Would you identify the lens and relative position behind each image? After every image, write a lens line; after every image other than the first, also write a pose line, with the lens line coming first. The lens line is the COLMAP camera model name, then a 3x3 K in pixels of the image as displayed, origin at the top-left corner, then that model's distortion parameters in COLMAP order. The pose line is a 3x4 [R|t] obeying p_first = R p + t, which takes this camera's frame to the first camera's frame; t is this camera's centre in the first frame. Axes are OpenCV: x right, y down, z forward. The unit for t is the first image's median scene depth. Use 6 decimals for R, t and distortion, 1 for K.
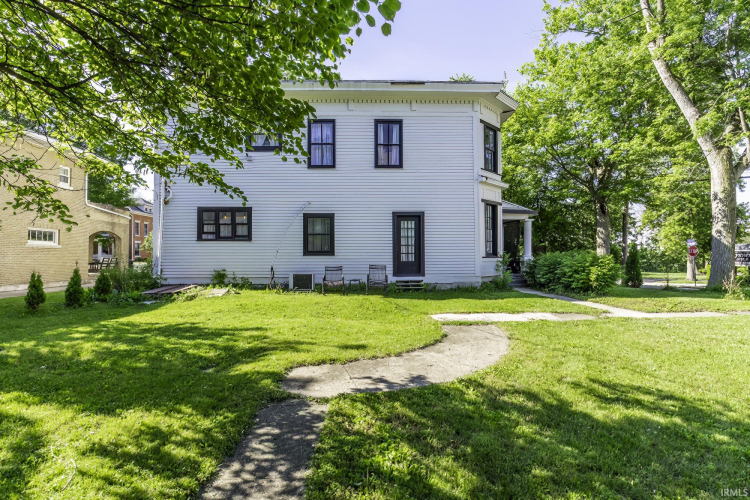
lens RADIAL K [[356.2, 0, 376.8], [0, 356.2, 250.8], [0, 0, 1]] dist [-0.000165, -0.000362]
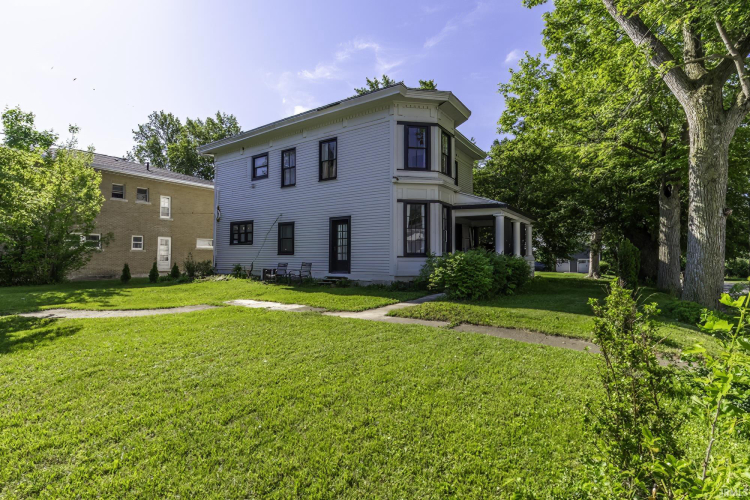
lens RADIAL K [[356.2, 0, 376.8], [0, 356.2, 250.8], [0, 0, 1]] dist [-0.000165, -0.000362]
pose [[0.812226, -0.005765, -0.583314, 0.849920], [0.001356, 0.999967, -0.007994, 0.009250], [0.583341, 0.005702, 0.812208, 0.143517]]
